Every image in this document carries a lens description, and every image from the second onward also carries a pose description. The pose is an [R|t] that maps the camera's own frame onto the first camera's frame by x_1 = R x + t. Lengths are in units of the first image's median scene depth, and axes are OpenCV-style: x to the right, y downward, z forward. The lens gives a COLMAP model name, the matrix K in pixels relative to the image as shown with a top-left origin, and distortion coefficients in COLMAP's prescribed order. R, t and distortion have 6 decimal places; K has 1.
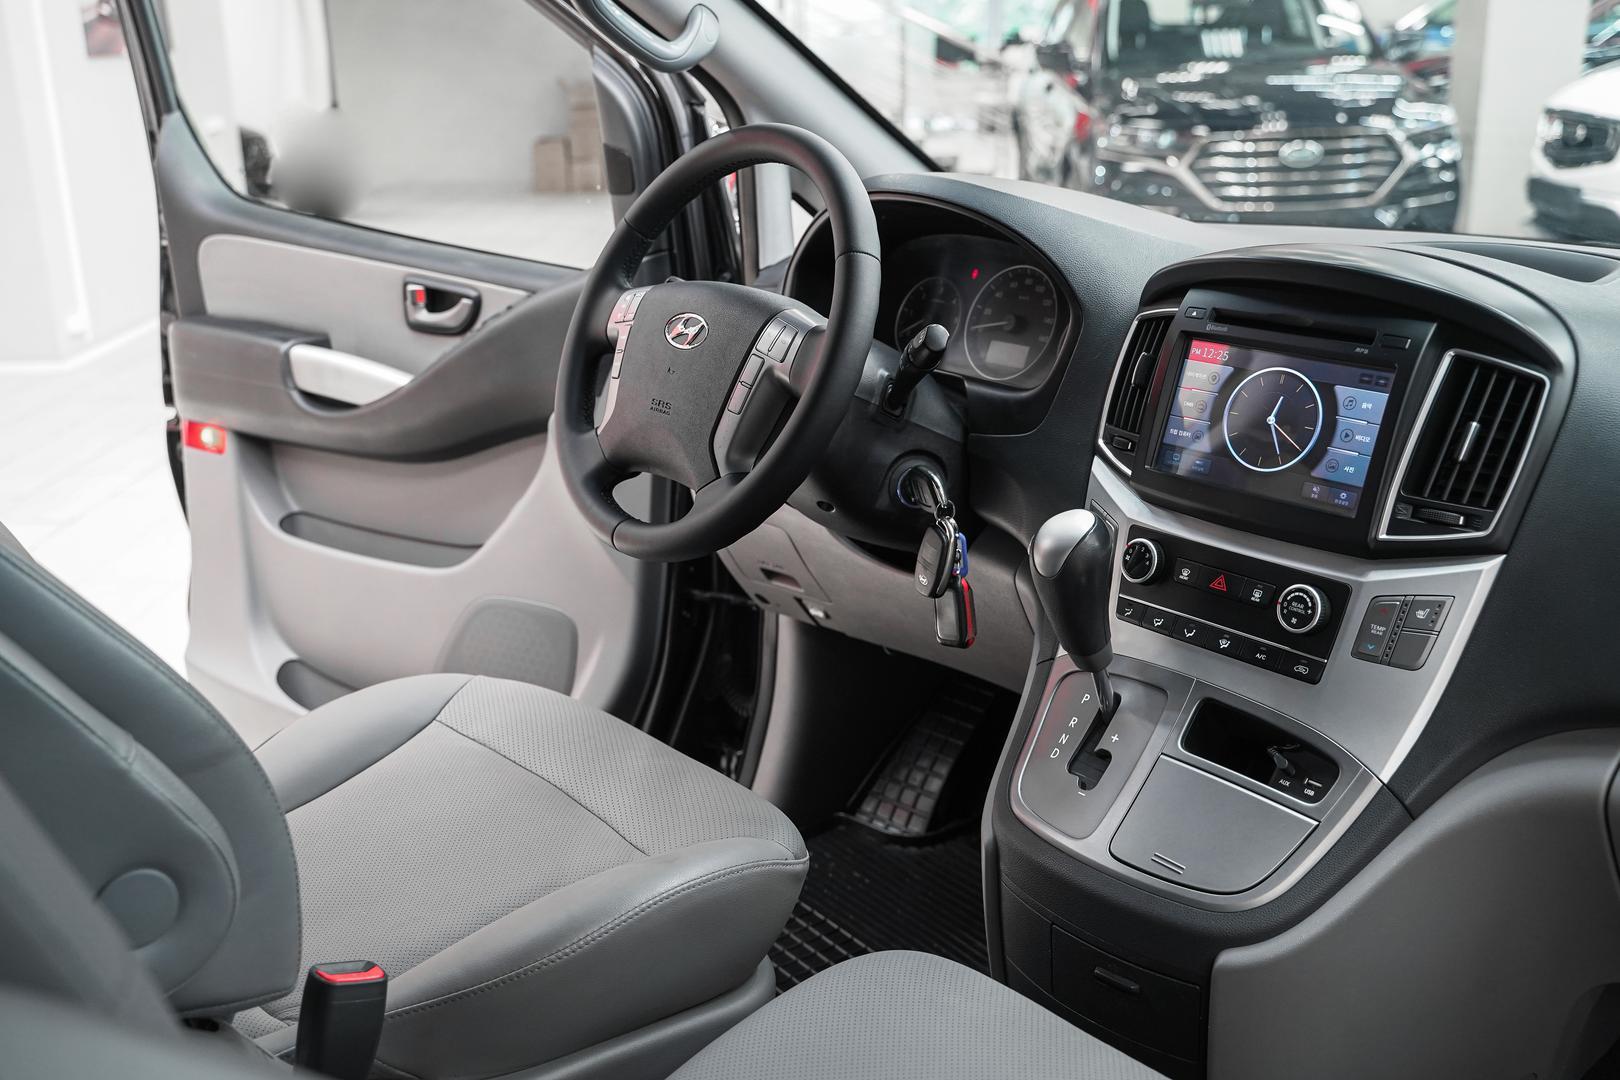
lens RADIAL K [[1662.7, 0, 761.6], [0, 1662.7, 537.4], [0, 0, 1]] dist [-0.007764, 0.014502]
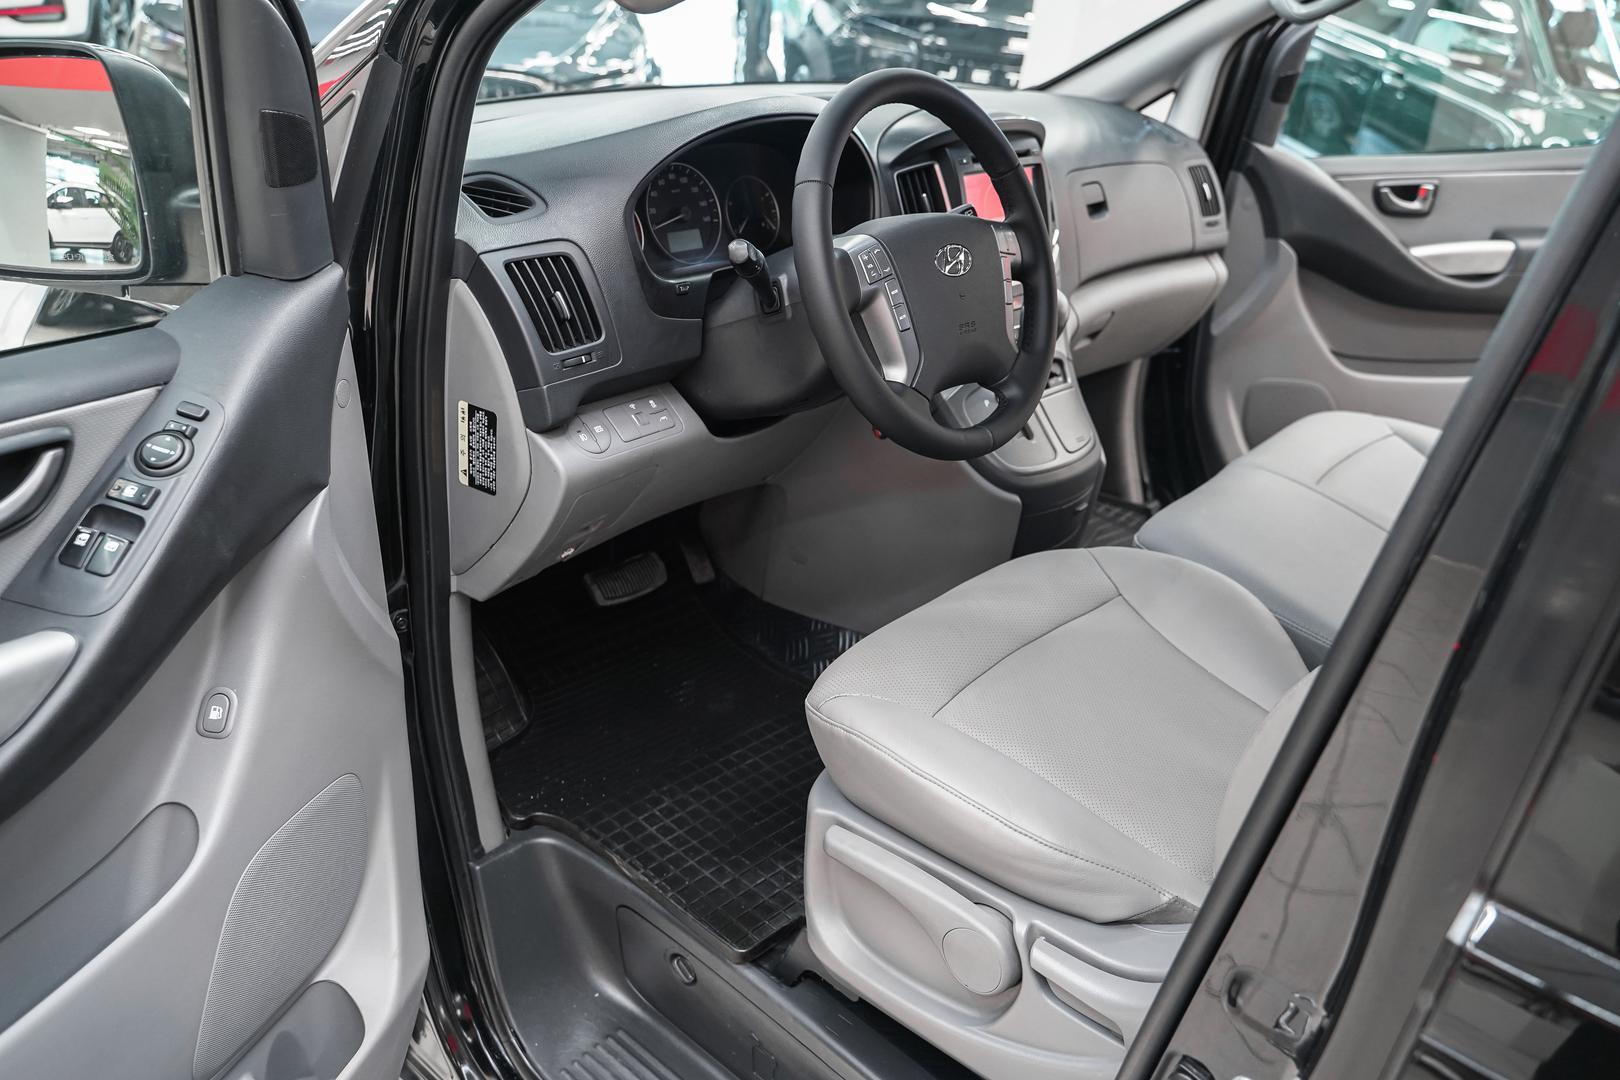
lens RADIAL K [[1281.6, 0, 810.0], [0, 1281.6, 540.0], [0, 0, 1]] dist [-0.017788, 0.005755]
pose [[-0.205915, -0.432434, 0.877838, -0.879871], [0.192628, 0.861599, 0.469619, -0.388989], [-0.959424, 0.265798, -0.094117, 1.217205]]
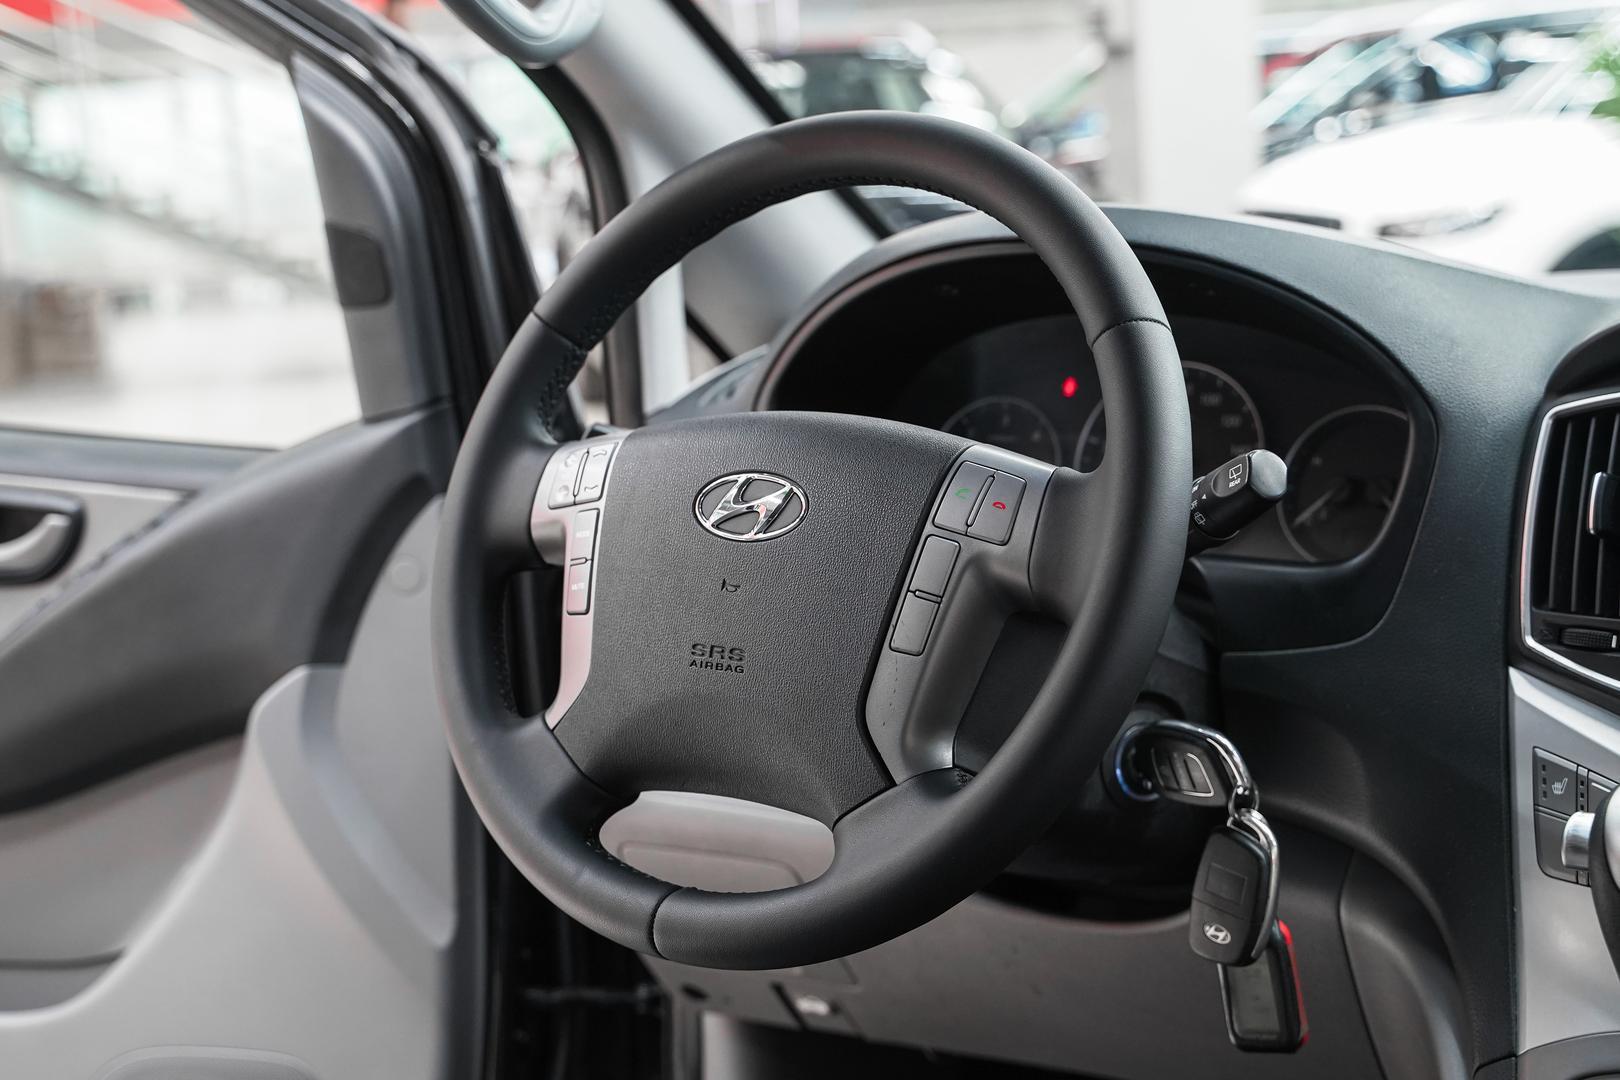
lens RADIAL K [[2202.3, 0, 806.0], [0, 2202.3, 517.3], [0, 0, 1]] dist [-0.004094, -0.019961]
pose [[0.956948, -0.081043, 0.278716, -0.213603], [0.118738, 0.985511, -0.121118, -0.036259], [-0.264862, 0.148997, 0.952706, 0.347911]]
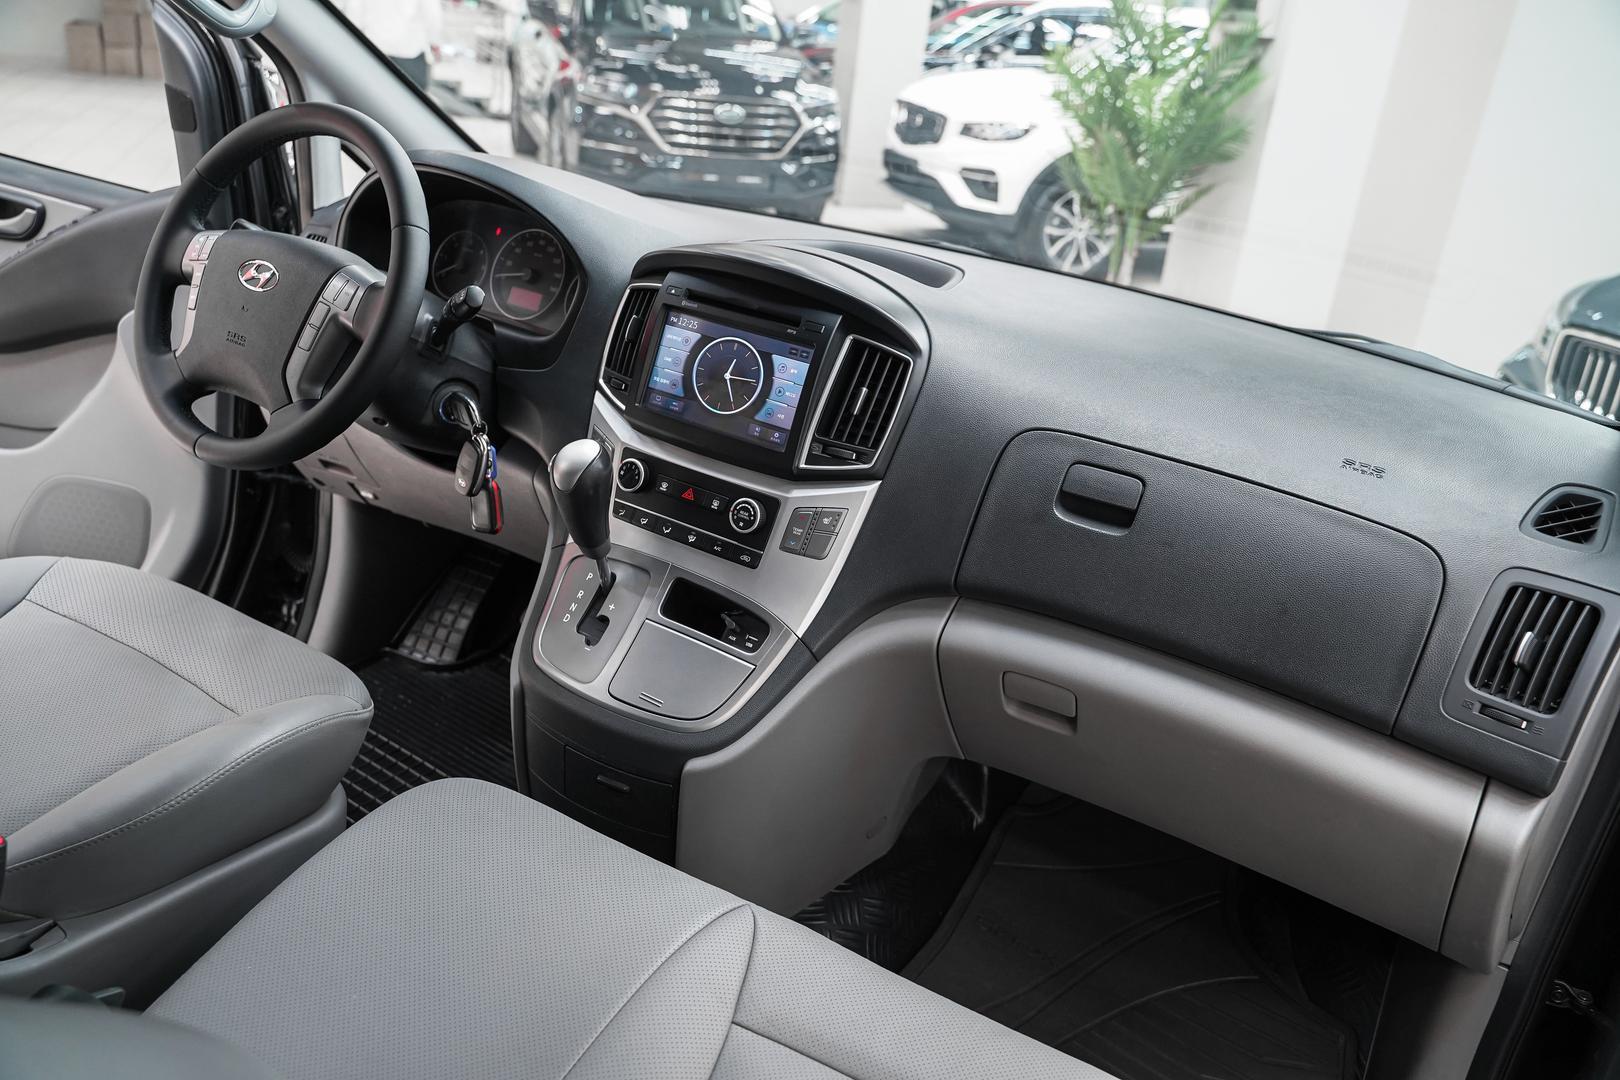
lens RADIAL K [[1281.6, 0, 810.0], [0, 1281.6, 540.0], [0, 0, 1]] dist [-0.017788, 0.005755]
pose [[0.926968, -0.016998, 0.374755, -0.024403], [-0.026612, 0.993476, 0.110889, -0.046925], [-0.374195, -0.112764, 0.920469, -0.012123]]
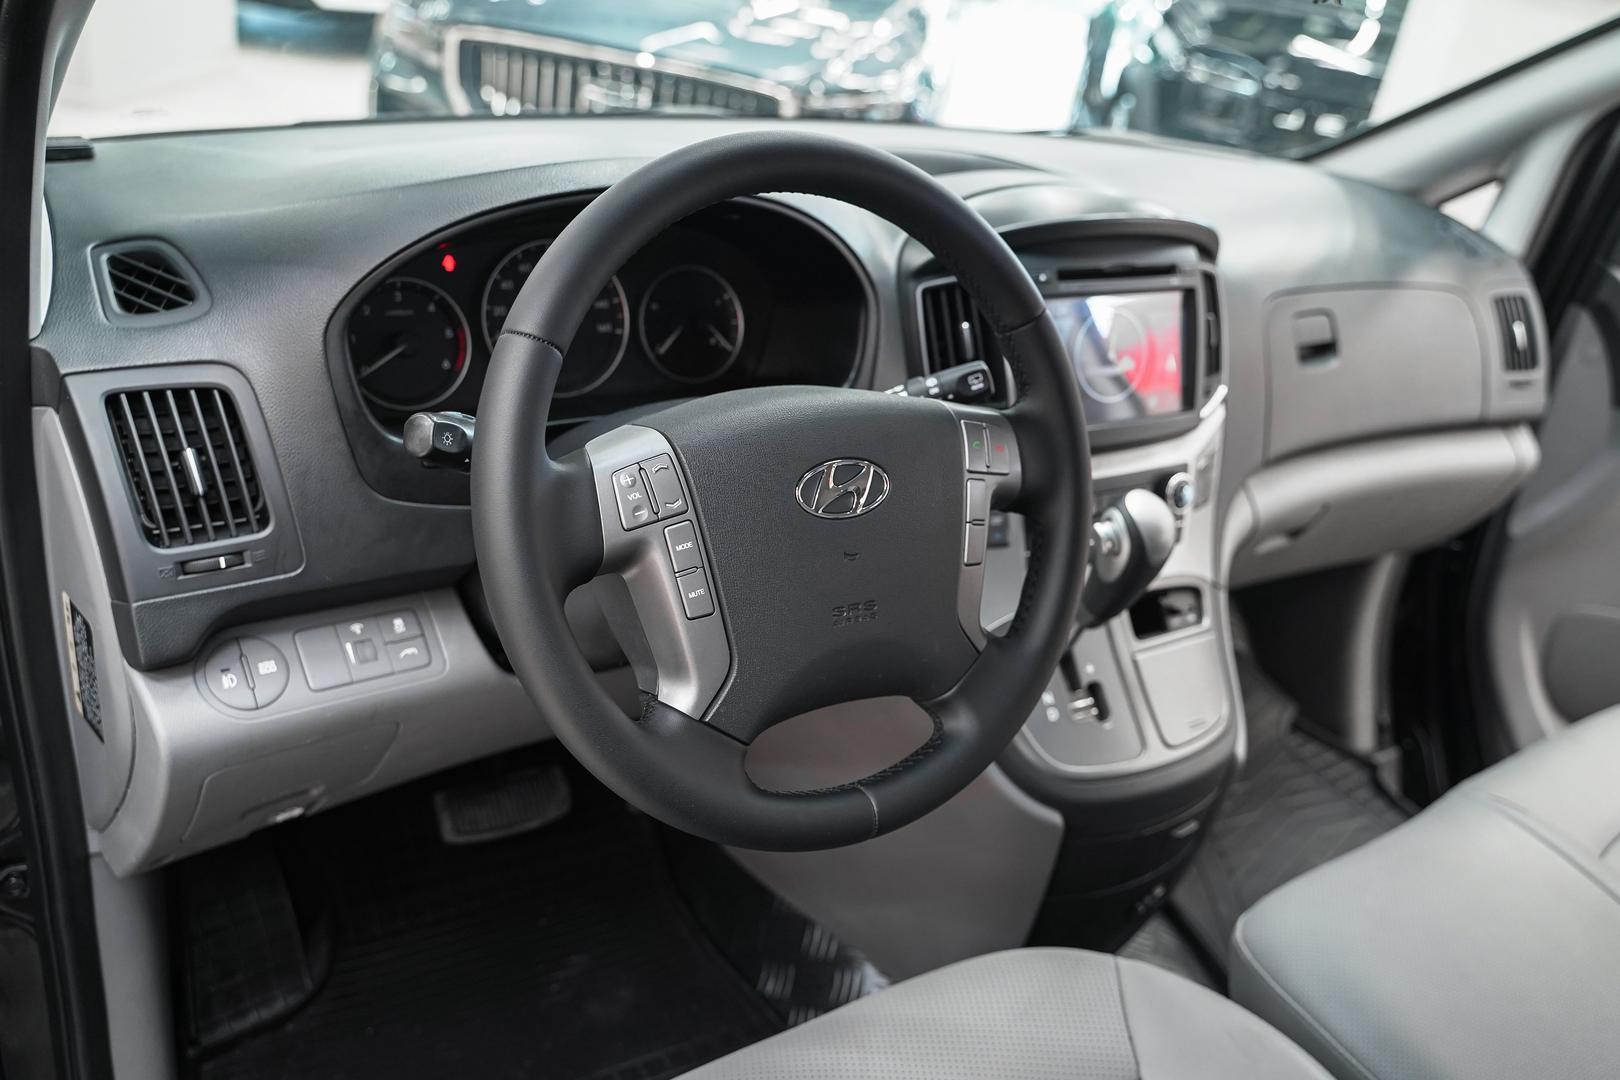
lens RADIAL K [[1349.2, 0, 810.0], [0, 1349.2, 540.0], [0, 0, 1]] dist [-0.006480, 0.000096]
pose [[0.058411, -0.421463, 0.904962, -0.511683], [0.151355, 0.899770, 0.409276, -0.313593], [-0.986752, 0.113064, 0.116348, 0.945885]]
